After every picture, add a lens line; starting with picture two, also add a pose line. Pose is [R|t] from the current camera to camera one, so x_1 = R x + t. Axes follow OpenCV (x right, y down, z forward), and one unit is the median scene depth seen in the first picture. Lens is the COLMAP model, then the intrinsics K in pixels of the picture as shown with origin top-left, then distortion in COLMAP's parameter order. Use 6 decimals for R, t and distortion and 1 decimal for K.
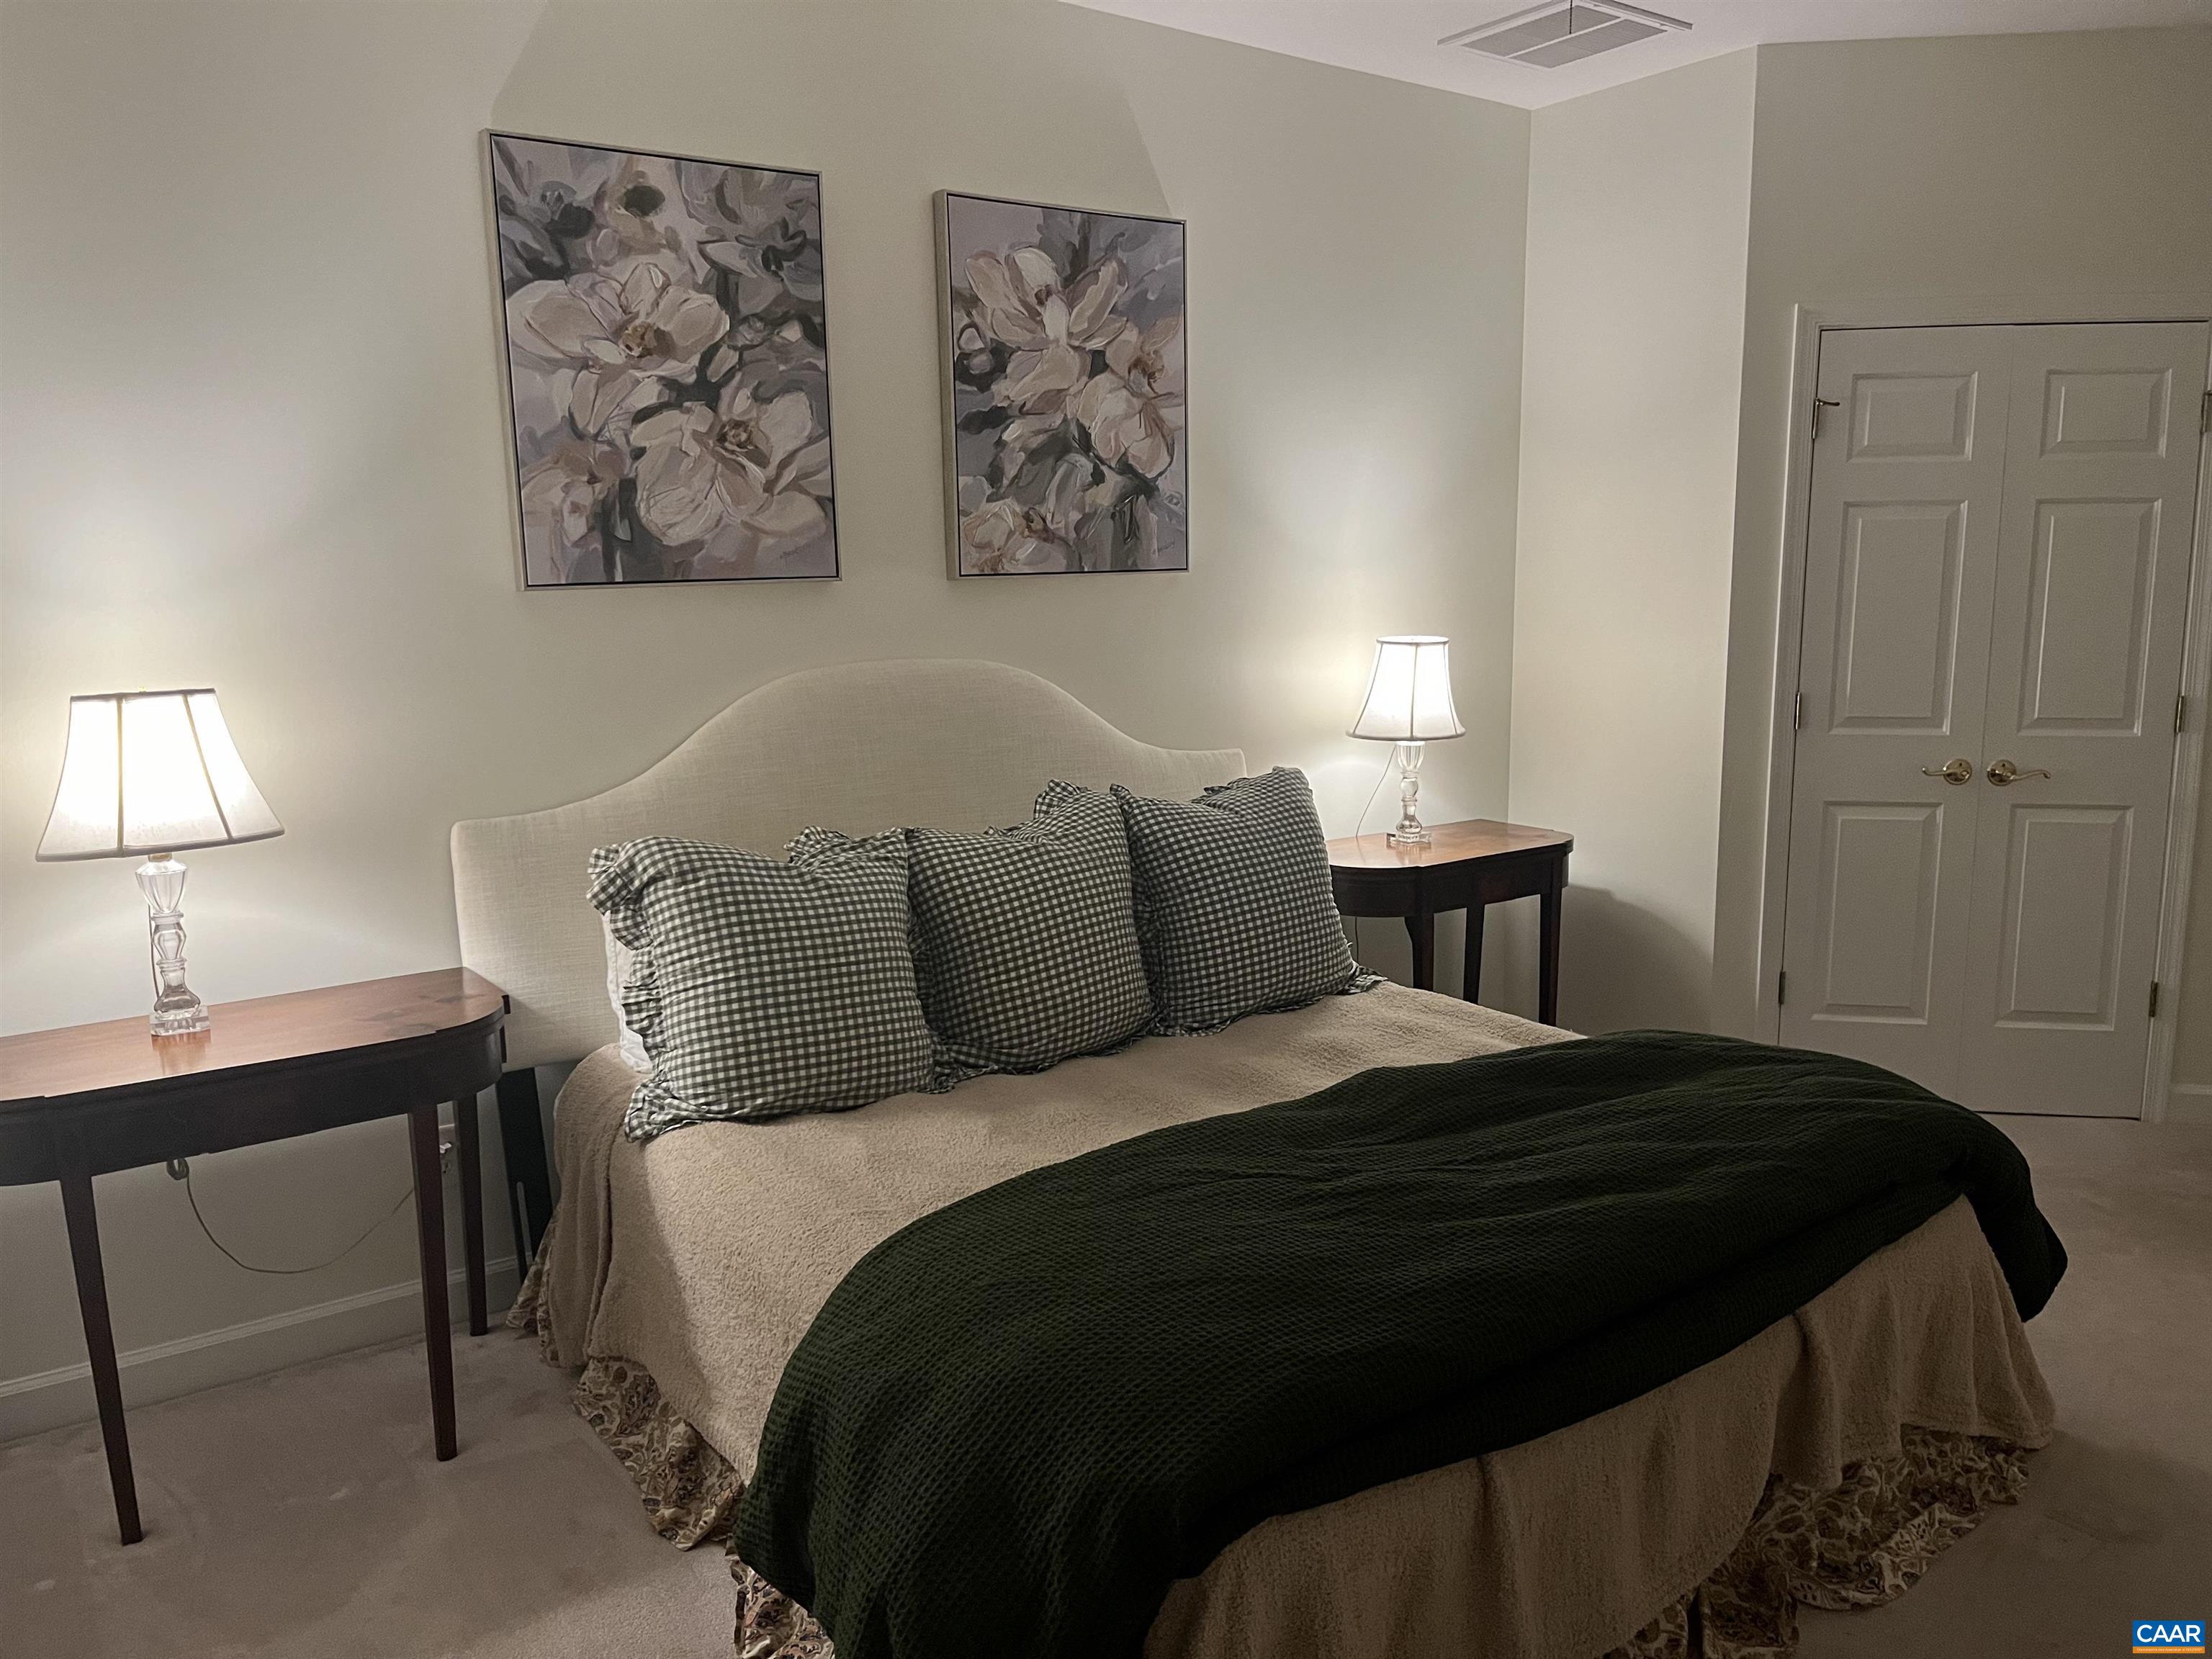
lens RADIAL K [[1653.6, 0, 1106.0], [0, 1653.6, 829.5], [0, 0, 1]] dist [0.002350, 0.000009]
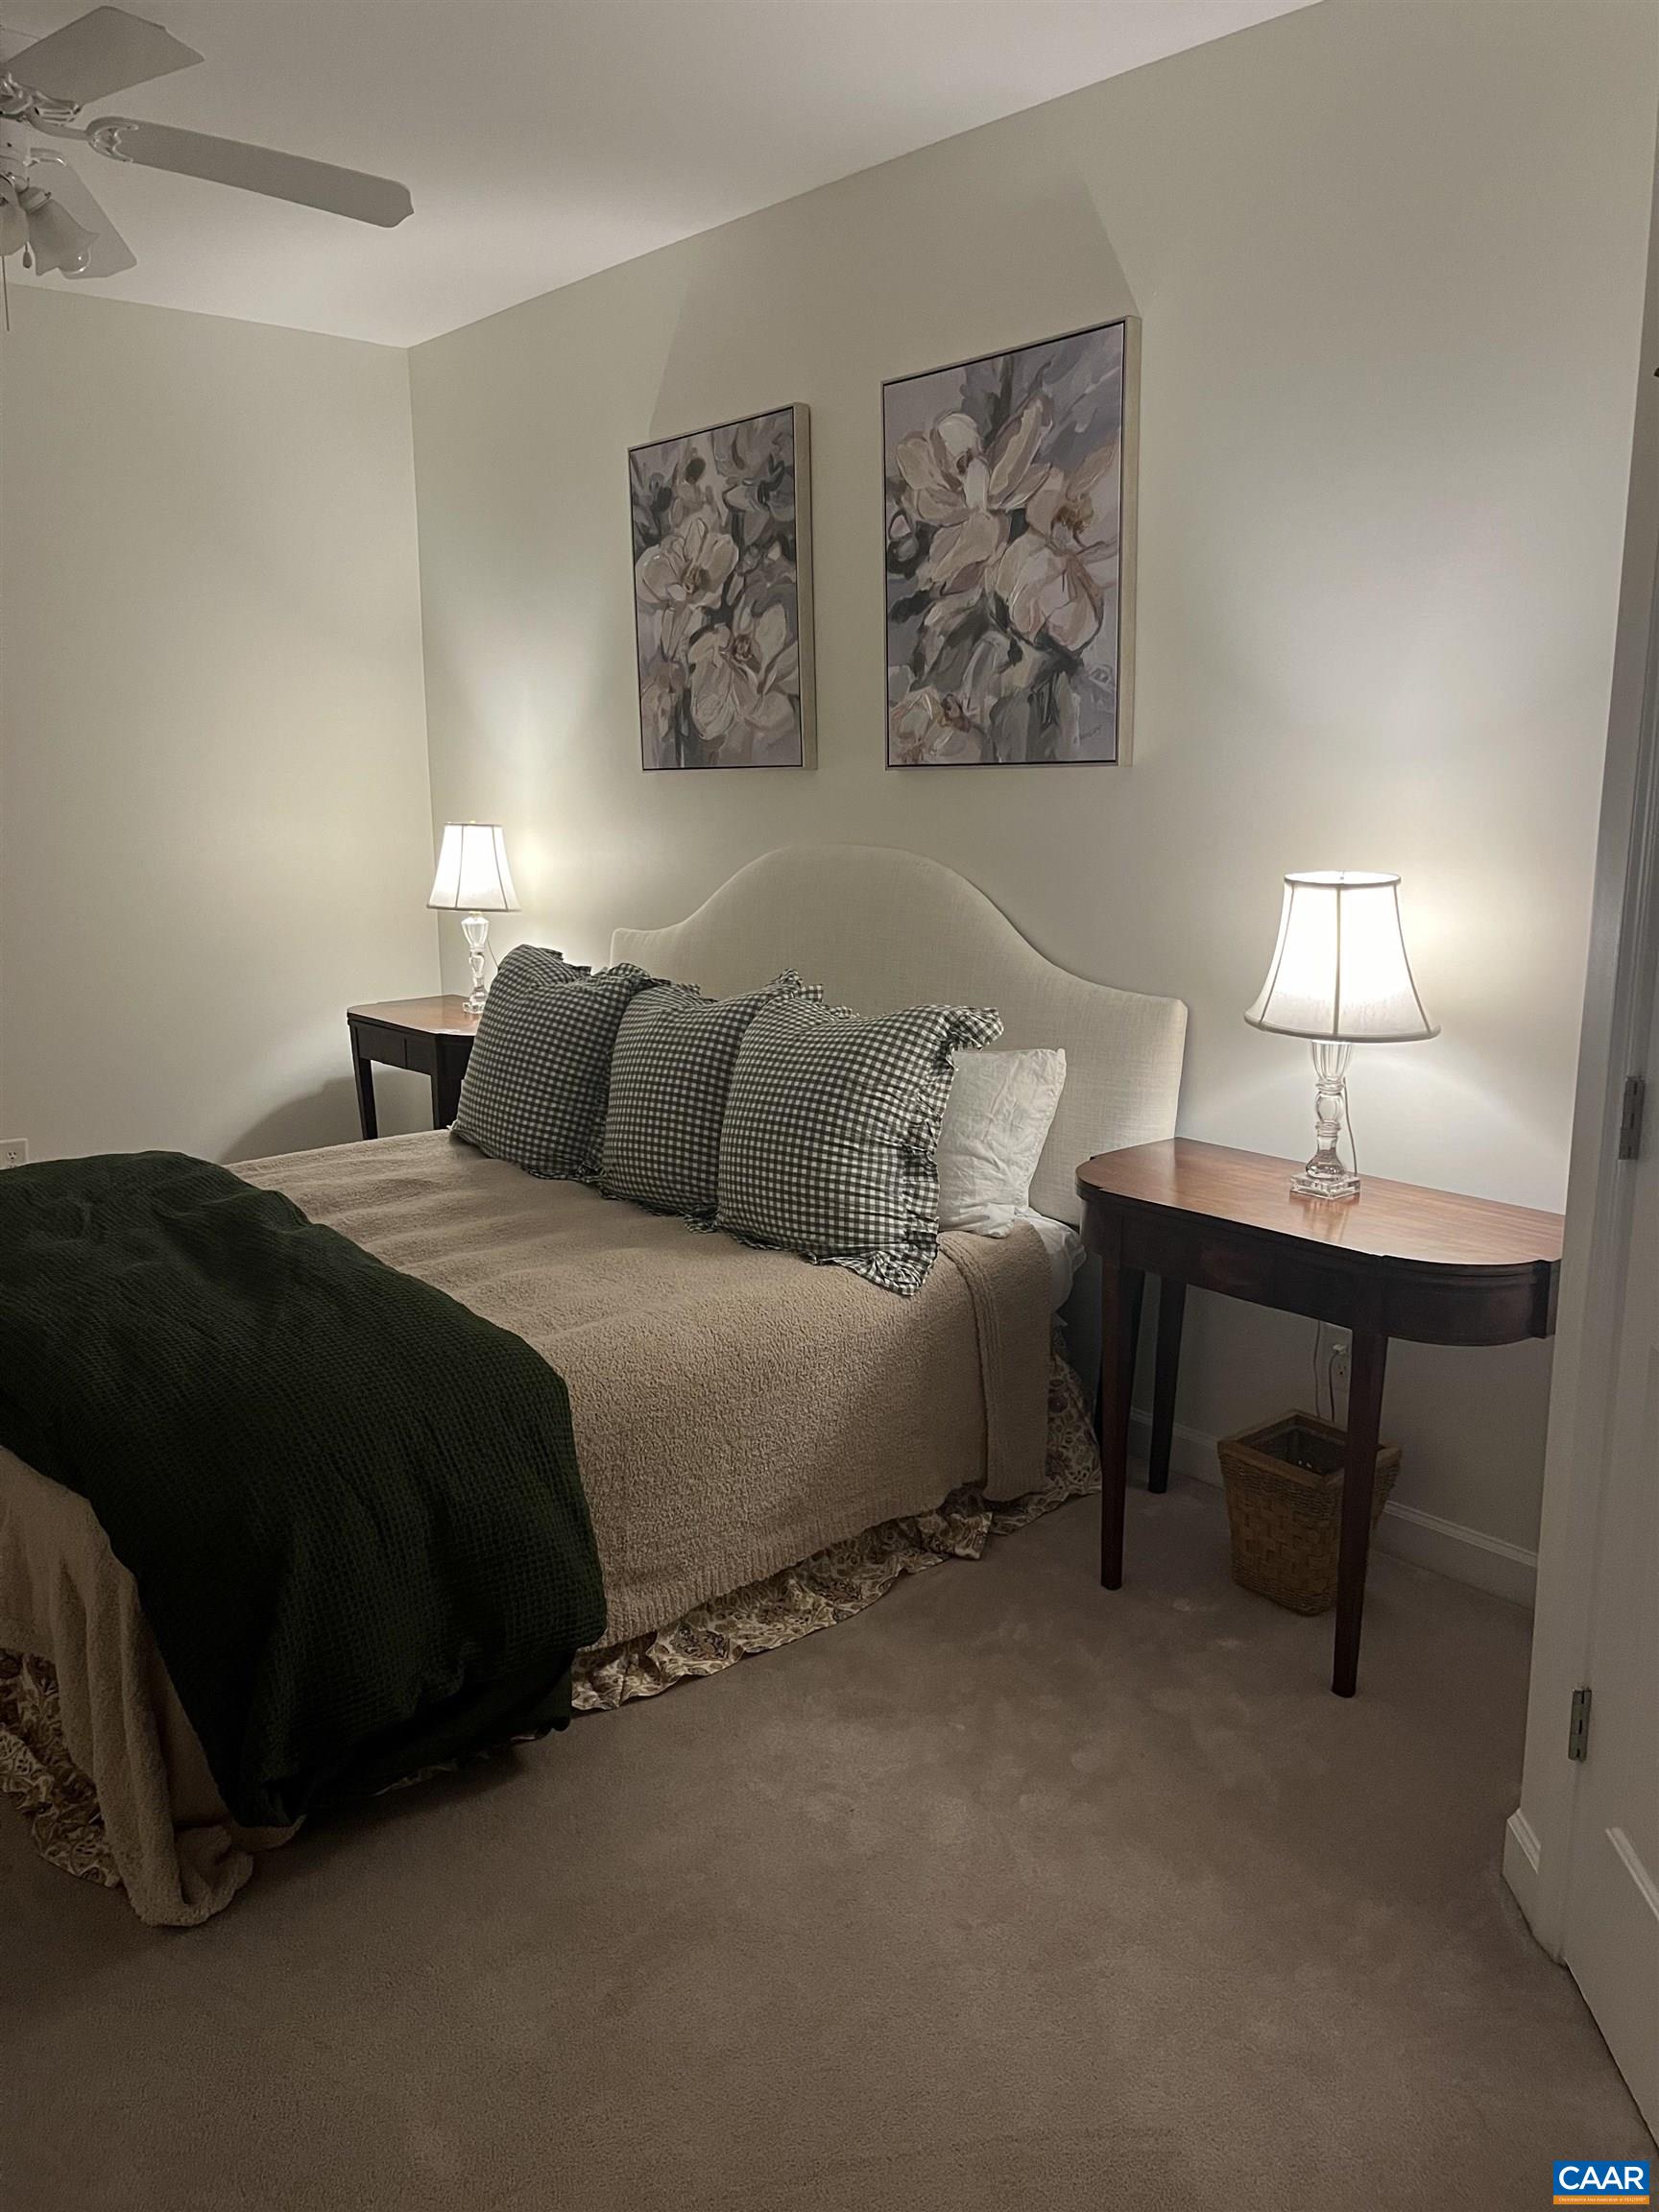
lens RADIAL K [[1653.6, 0, 829.5], [0, 1653.6, 1106.0], [0, 0, 1]] dist [0.002350, 0.000009]
pose [[0.109268, 0.200351, -0.973612, 0.941422], [-0.167360, 0.969202, 0.180661, -0.129484], [0.979822, 0.143203, 0.139434, 0.858945]]
